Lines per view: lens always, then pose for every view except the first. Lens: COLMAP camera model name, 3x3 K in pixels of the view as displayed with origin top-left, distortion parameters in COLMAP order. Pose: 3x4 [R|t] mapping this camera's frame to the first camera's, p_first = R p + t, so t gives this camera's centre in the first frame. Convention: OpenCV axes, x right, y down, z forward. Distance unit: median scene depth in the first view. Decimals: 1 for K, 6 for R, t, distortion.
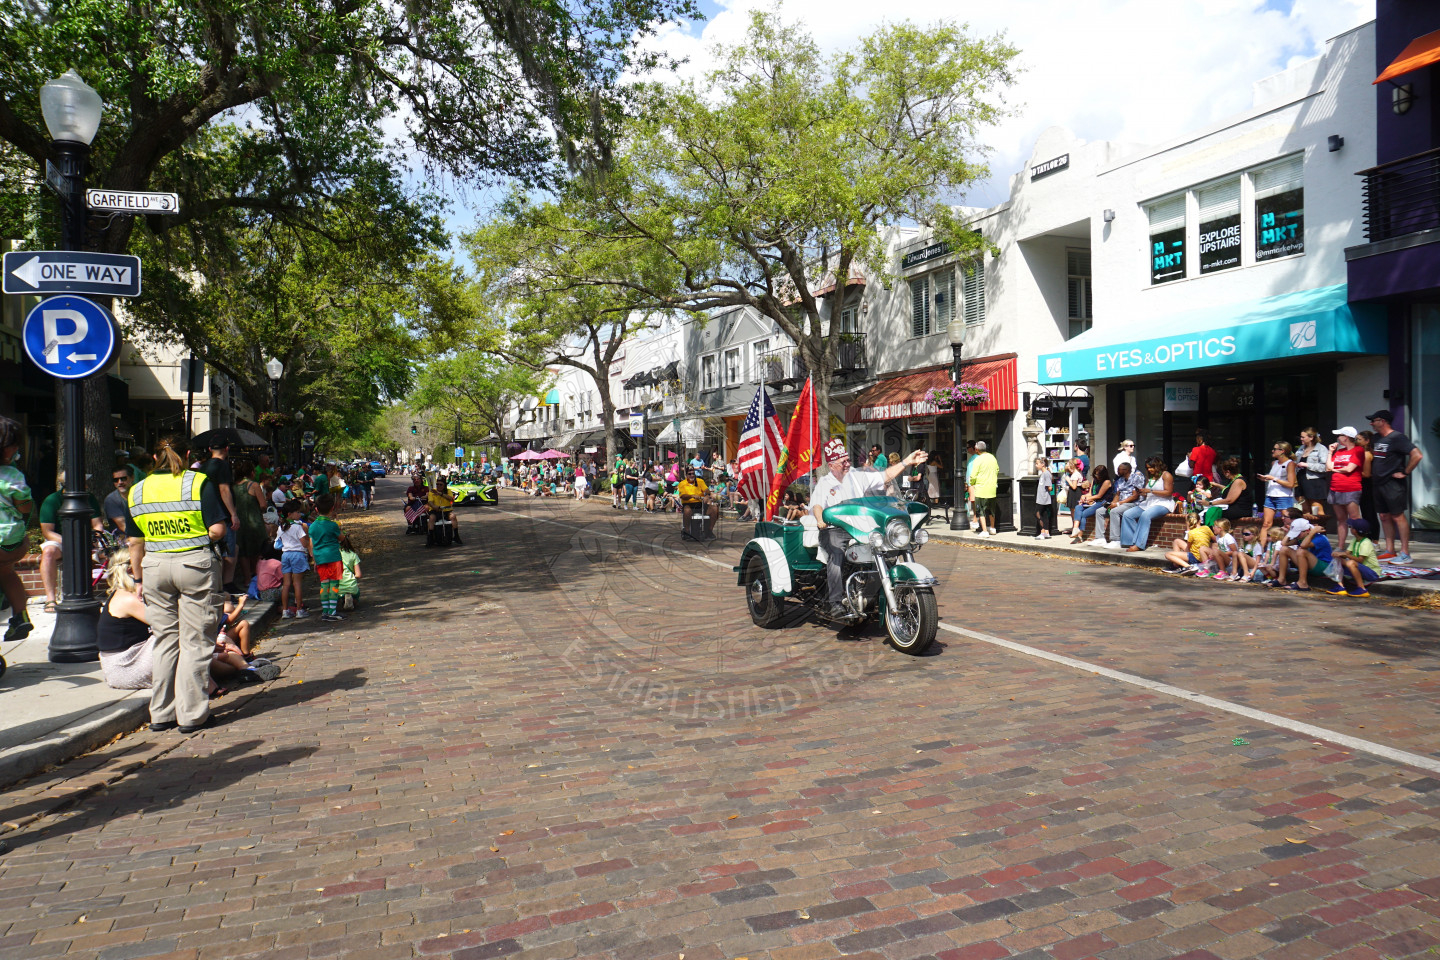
lens RADIAL K [[993.6, 0, 712.2], [0, 993.6, 476.7], [0, 0, 1]] dist [-0.036153, 0.040879]
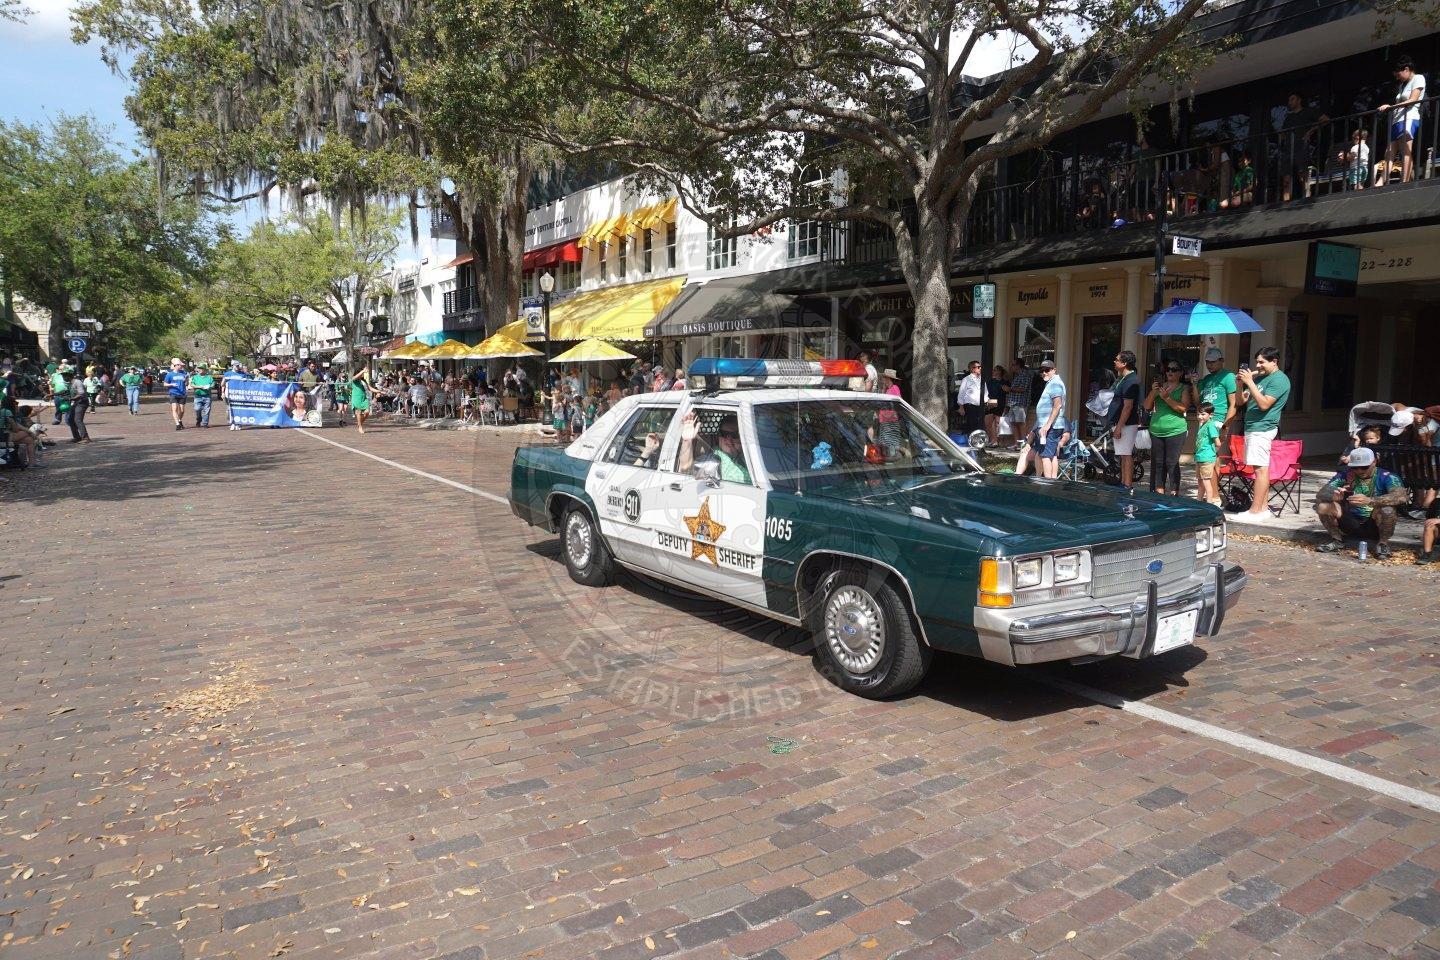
lens RADIAL K [[993.6, 0, 712.2], [0, 993.6, 476.7], [0, 0, 1]] dist [-0.036153, 0.040879]
pose [[0.985783, 0.013331, 0.167496, 0.734916], [-0.026706, 0.996607, 0.077855, 0.025814], [-0.165889, -0.081221, 0.982794, -1.913384]]
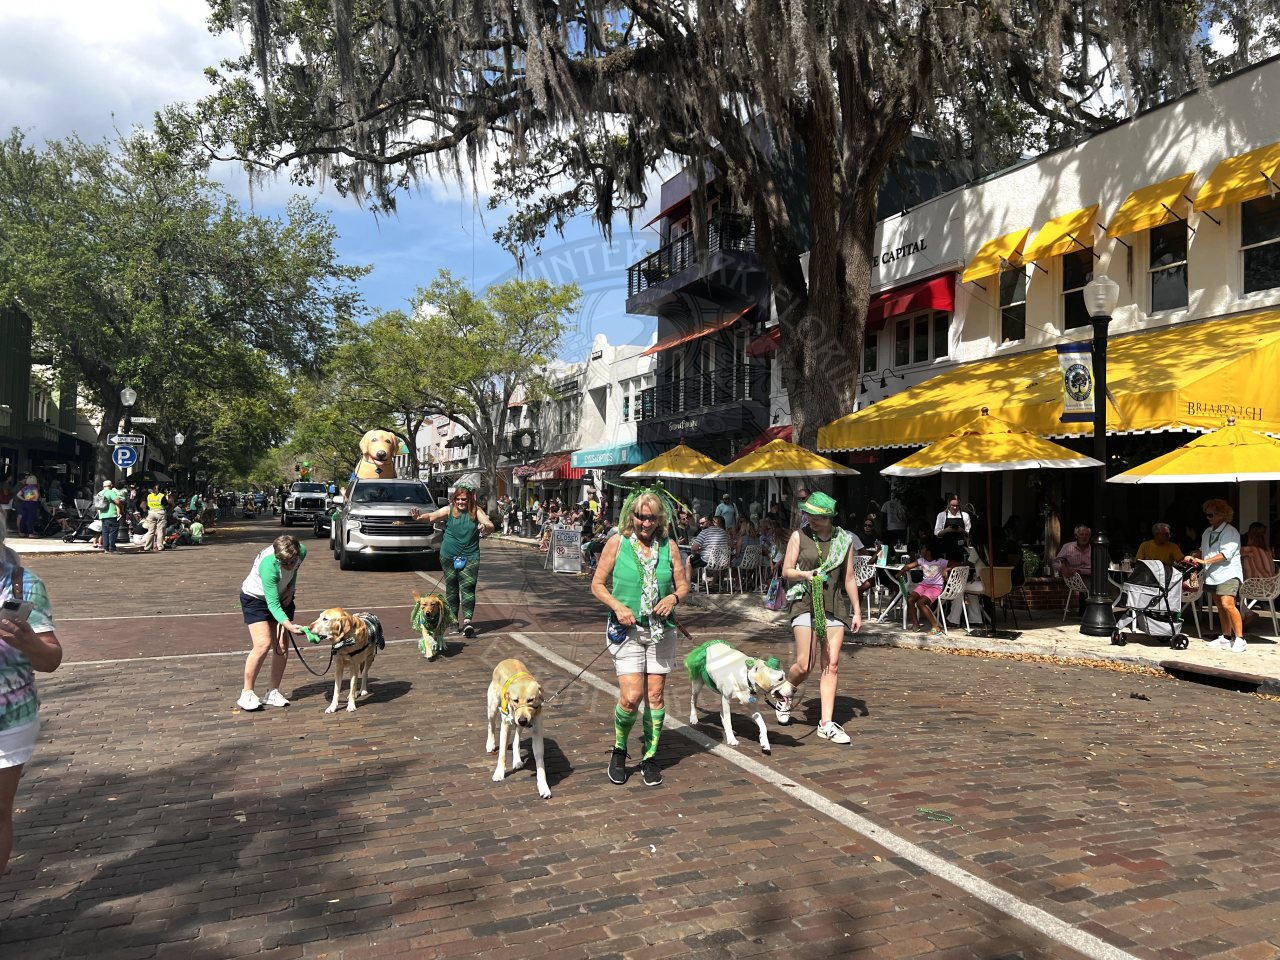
lens RADIAL K [[983.4, 0, 648.5], [0, 983.4, 491.9], [0, 0, 1]] dist [0.074497, -0.108764]
pose [[0.998762, 0.040392, 0.029047, 0.440385], [-0.039421, 0.998669, -0.033264, 0.014163], [-0.030352, 0.032078, 0.999024, -1.013499]]
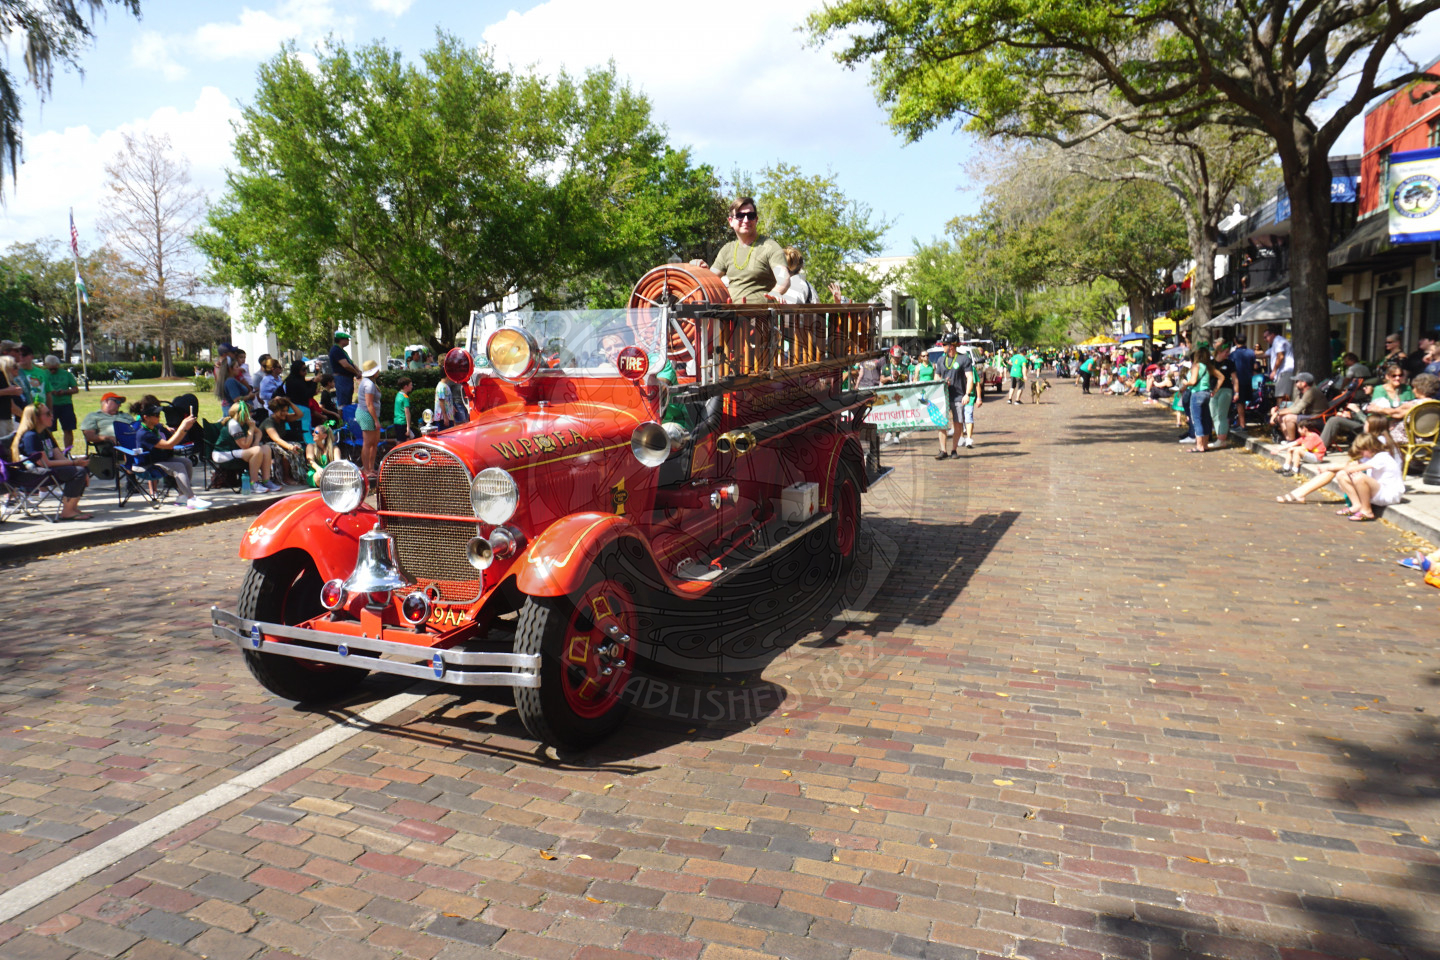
lens RADIAL K [[993.6, 0, 712.2], [0, 993.6, 476.7], [0, 0, 1]] dist [-0.036153, 0.040879]
pose [[0.764019, 0.075258, -0.640790, 1.771985], [-0.004074, 0.993717, 0.111850, 0.039530], [0.645181, -0.082845, 0.759525, -3.667852]]
